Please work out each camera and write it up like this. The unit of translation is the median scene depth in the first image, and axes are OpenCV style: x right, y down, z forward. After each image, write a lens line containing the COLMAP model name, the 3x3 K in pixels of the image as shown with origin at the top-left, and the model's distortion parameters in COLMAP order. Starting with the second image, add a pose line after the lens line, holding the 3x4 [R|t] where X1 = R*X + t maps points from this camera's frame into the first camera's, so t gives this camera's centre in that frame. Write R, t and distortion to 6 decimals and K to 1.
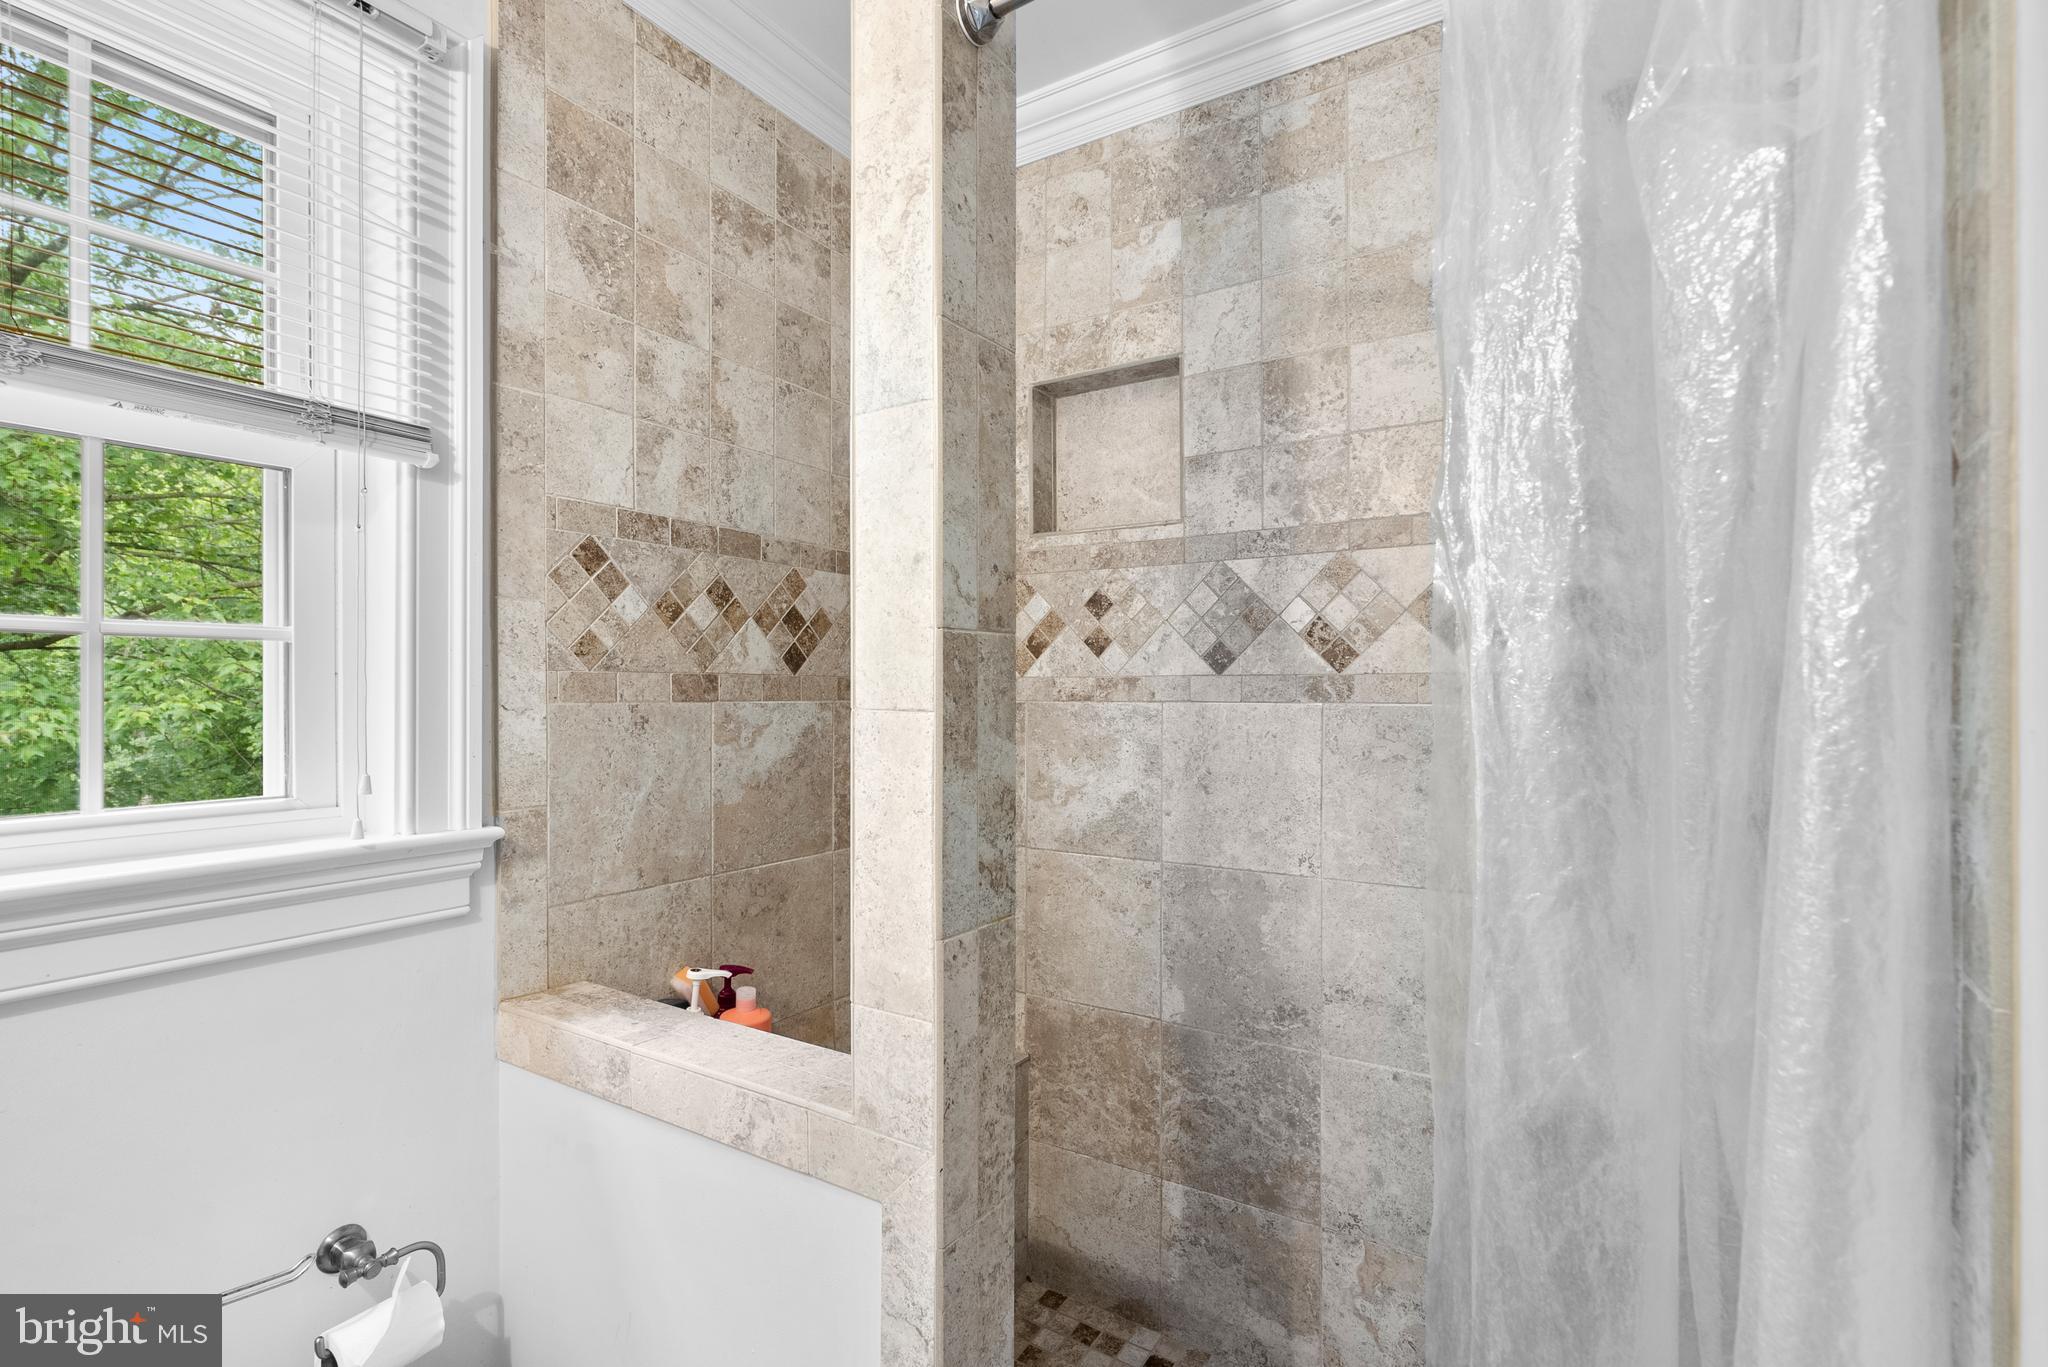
lens RADIAL K [[933.1, 0, 1022.4], [0, 933.1, 689.4], [0, 0, 1]] dist [-0.007590, 0.004155]
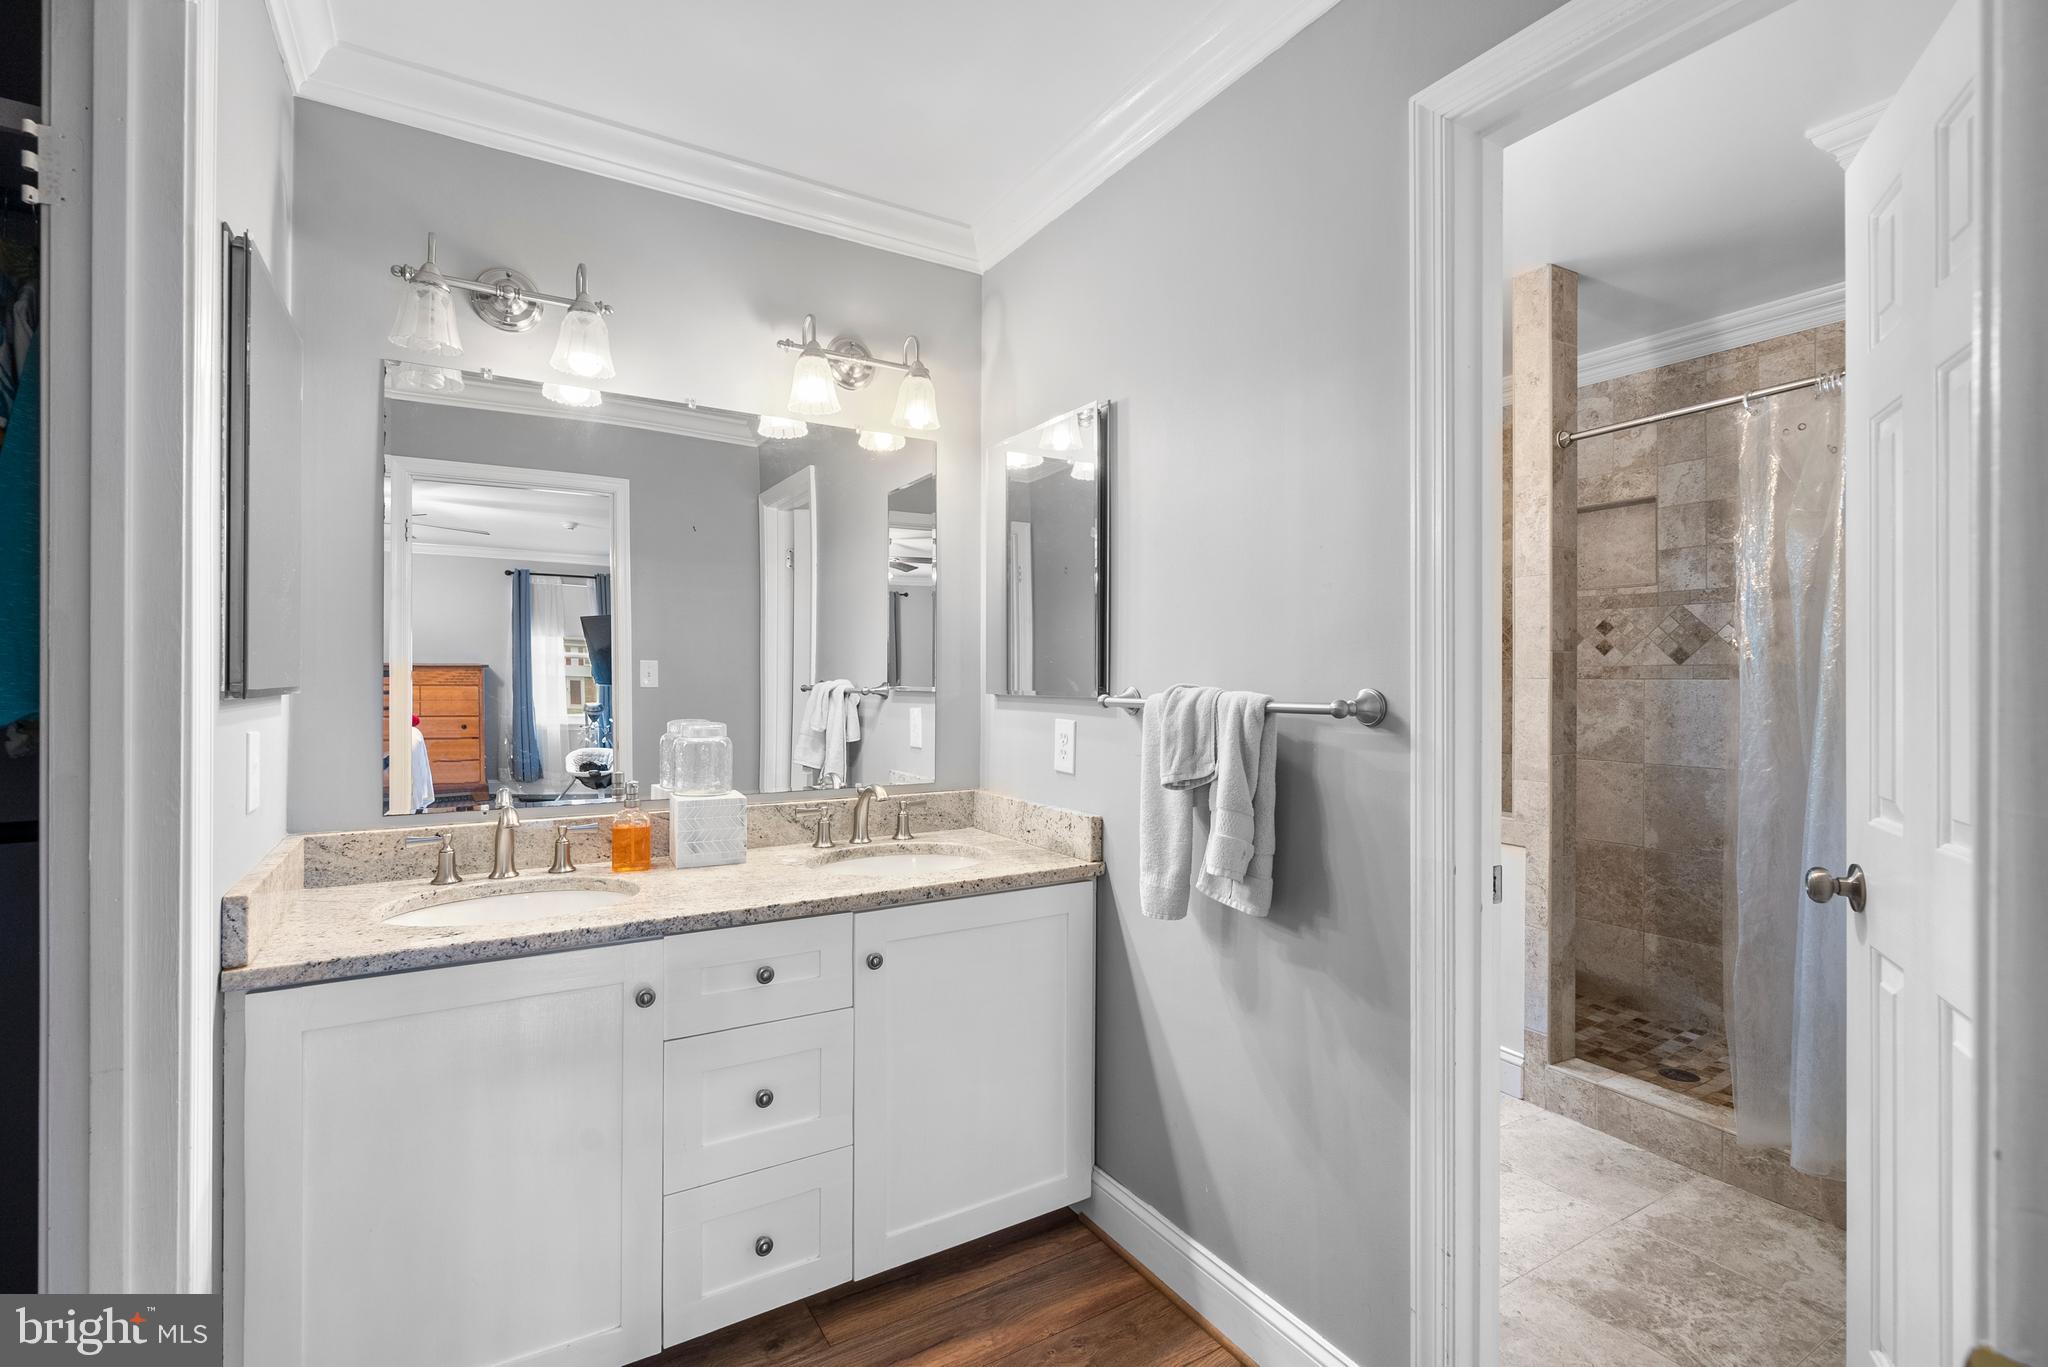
lens RADIAL K [[933.1, 0, 1021.7], [0, 933.1, 678.7], [0, 0, 1]] dist [-0.007590, 0.004155]
pose [[0.898141, 0.001368, -0.439705, -0.160240], [-0.000754, 0.999998, 0.001570, 0.010711], [0.439707, -0.001078, 0.898141, -1.295858]]
